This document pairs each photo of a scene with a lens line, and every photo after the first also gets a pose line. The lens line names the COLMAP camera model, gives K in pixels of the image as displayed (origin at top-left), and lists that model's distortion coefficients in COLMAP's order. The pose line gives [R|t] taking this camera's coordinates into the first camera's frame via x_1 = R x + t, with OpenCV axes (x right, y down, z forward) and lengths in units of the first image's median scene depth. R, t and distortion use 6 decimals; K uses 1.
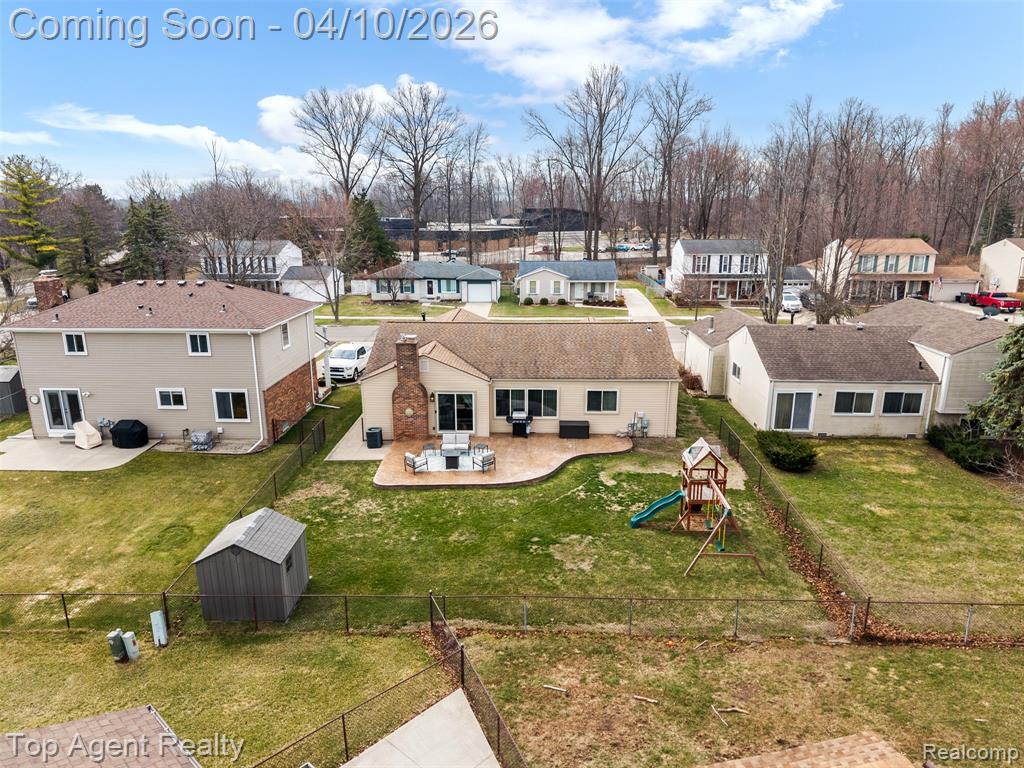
lens RADIAL K [[677.8, 0, 515.5], [0, 677.8, 387.8], [0, 0, 1]] dist [0.060017, -0.071856]
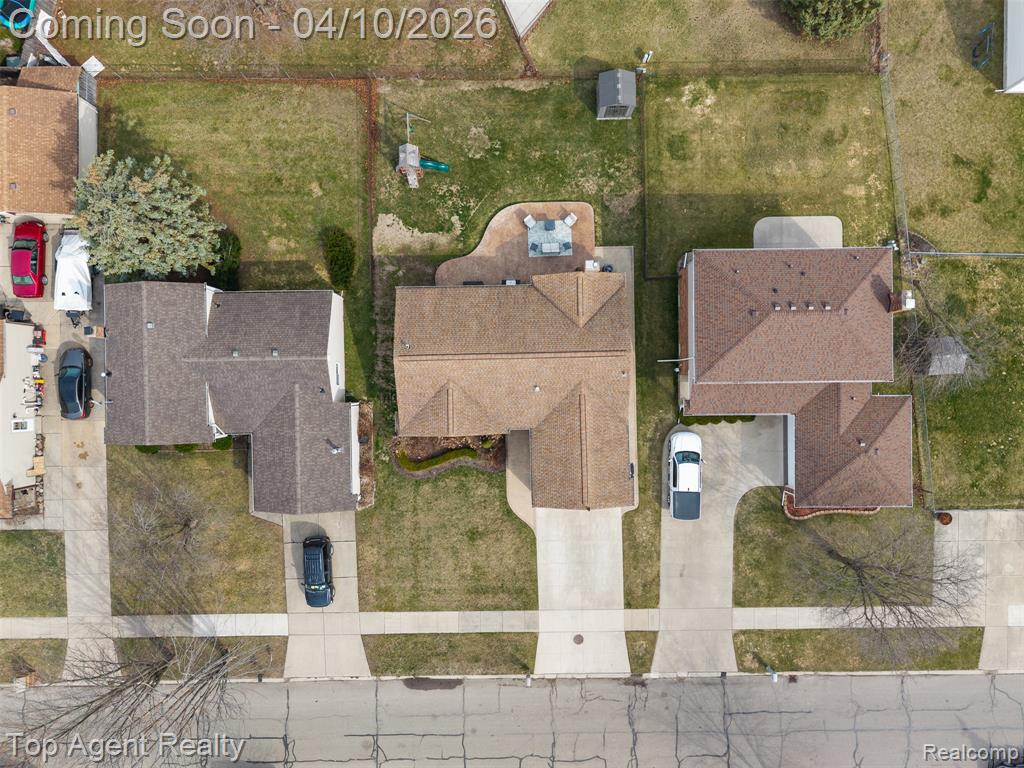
lens RADIAL K [[683.0, 0, 513.7], [0, 683.0, 381.9], [0, 0, 1]] dist [0.058654, -0.074133]
pose [[-0.998715, 0.050665, 0.001458, 0.008551], [-0.011607, -0.256607, 0.966446, -1.424202], [0.049339, 0.965187, 0.256865, 0.836457]]
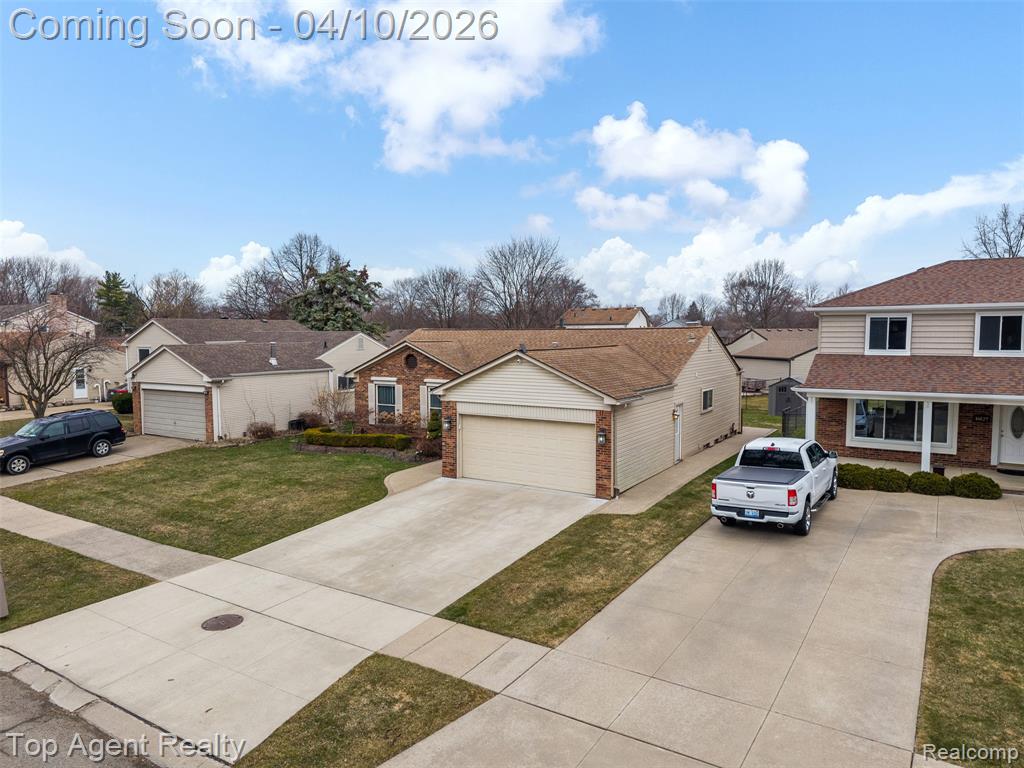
lens RADIAL K [[683.4, 0, 512.0], [0, 683.4, 384.0], [0, 0, 1]] dist [0.038093, -0.042192]
pose [[-0.865406, -0.034799, 0.499862, -0.437015], [0.132418, 0.946237, 0.295128, -0.330240], [-0.483258, 0.321596, -0.814271, 1.975445]]
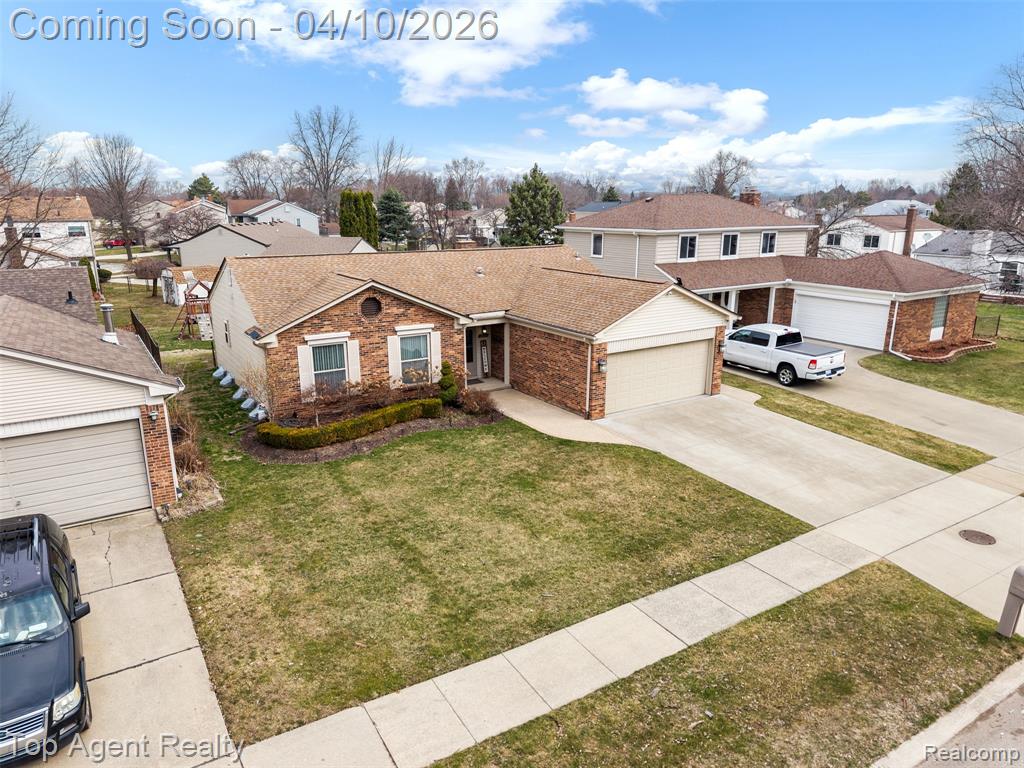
lens RADIAL K [[683.0, 0, 513.7], [0, 683.0, 381.9], [0, 0, 1]] dist [0.058654, -0.074133]
pose [[-0.826308, 0.143264, -0.544693, 0.414922], [-0.143108, 0.881962, 0.449069, -0.375344], [0.544734, 0.449020, -0.708270, 1.896639]]
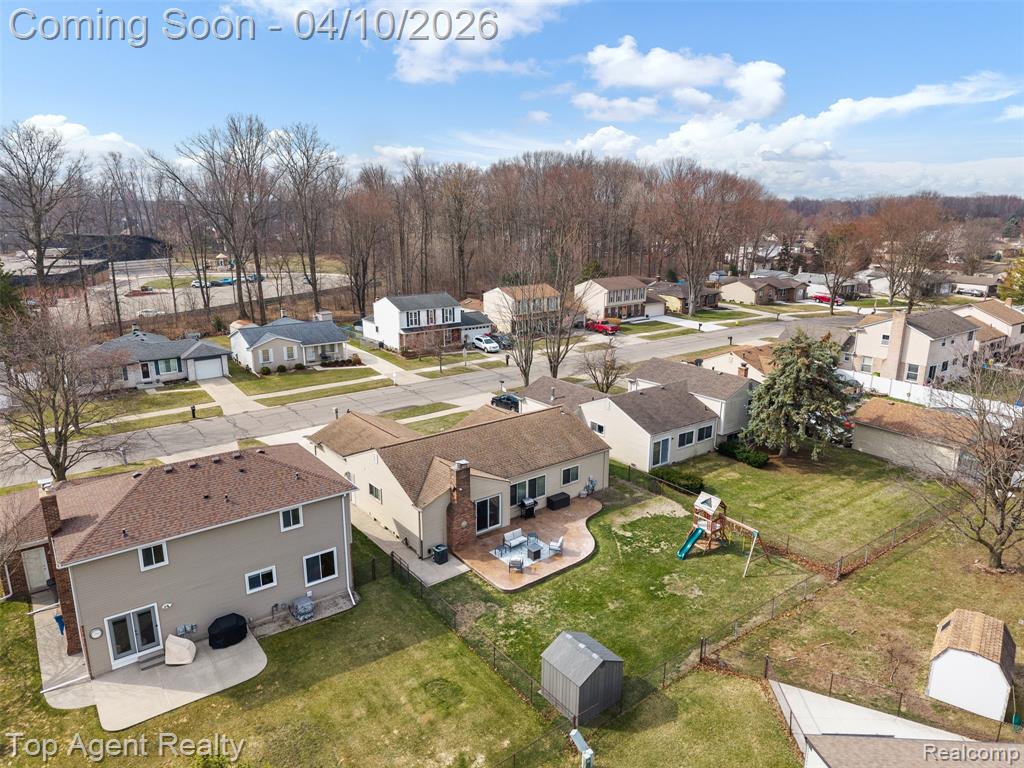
lens RADIAL K [[677.8, 0, 515.5], [0, 677.8, 387.8], [0, 0, 1]] dist [0.060017, -0.071856]
pose [[0.773533, -0.160681, 0.613048, -0.772213], [0.159487, 0.985549, 0.057076, -0.251682], [-0.613360, 0.053623, 0.787981, -0.012142]]
